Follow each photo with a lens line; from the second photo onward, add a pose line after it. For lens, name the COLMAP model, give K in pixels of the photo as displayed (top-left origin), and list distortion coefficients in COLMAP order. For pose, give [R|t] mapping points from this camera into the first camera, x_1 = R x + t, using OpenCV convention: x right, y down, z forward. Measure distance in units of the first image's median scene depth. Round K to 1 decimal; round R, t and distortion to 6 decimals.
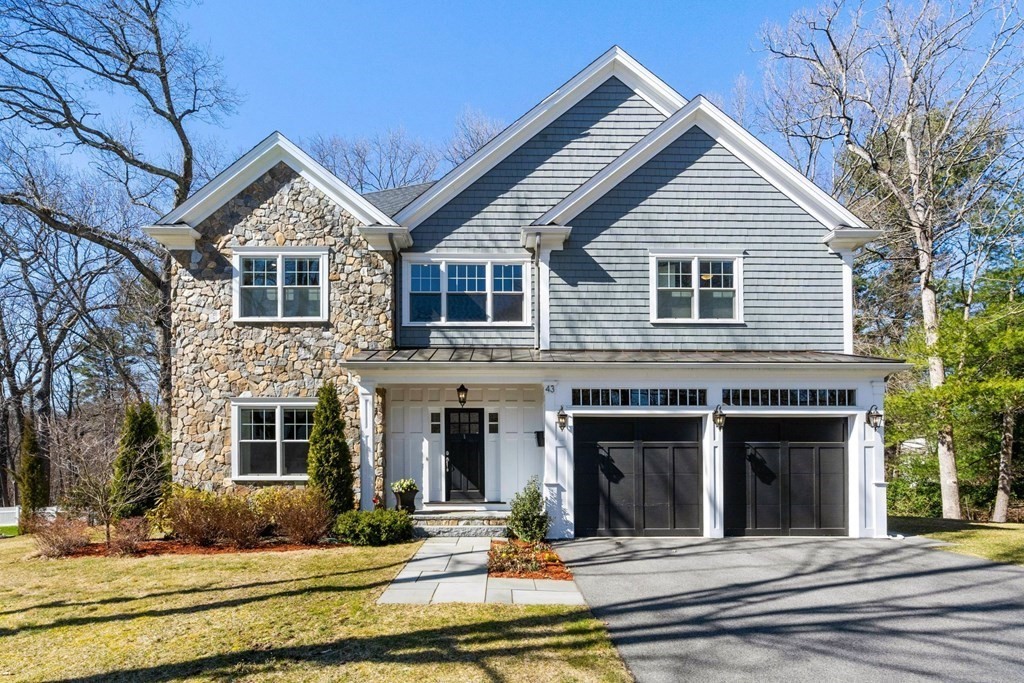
lens RADIAL K [[472.9, 0, 505.5], [0, 472.9, 346.1], [0, 0, 1]] dist [-0.000295, 0.000866]
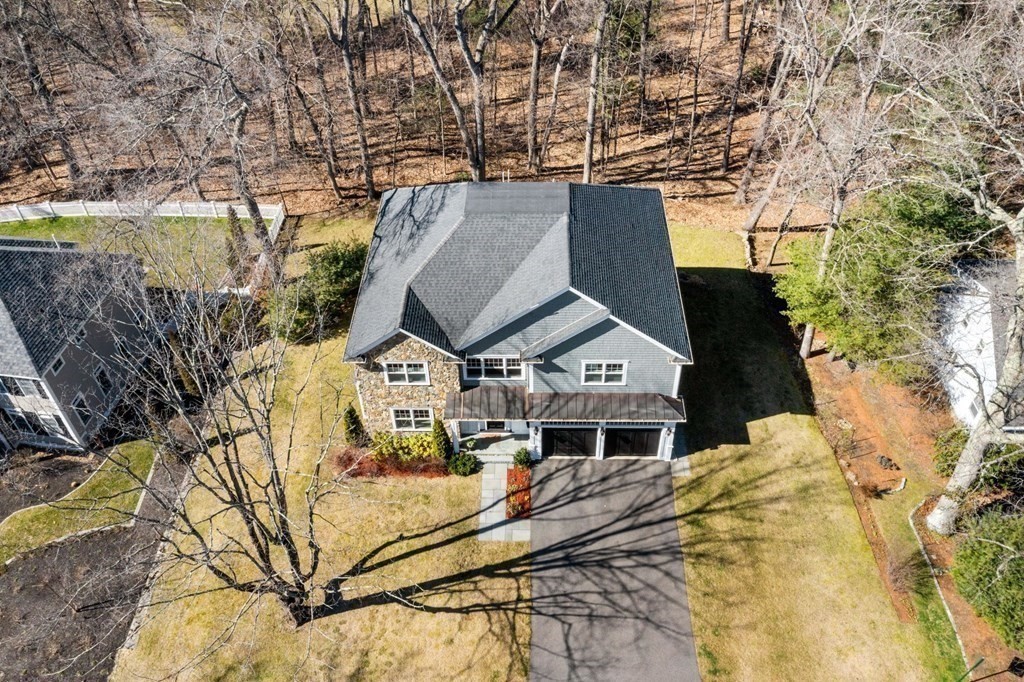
lens RADIAL K [[472.9, 0, 505.5], [0, 472.9, 345.6], [0, 0, 1]] dist [-0.000295, 0.000866]
pose [[0.999296, -0.000946, -0.037518, 0.046825], [0.022612, 0.813032, 0.581780, -1.452833], [0.029953, -0.582218, 0.812480, -0.635986]]
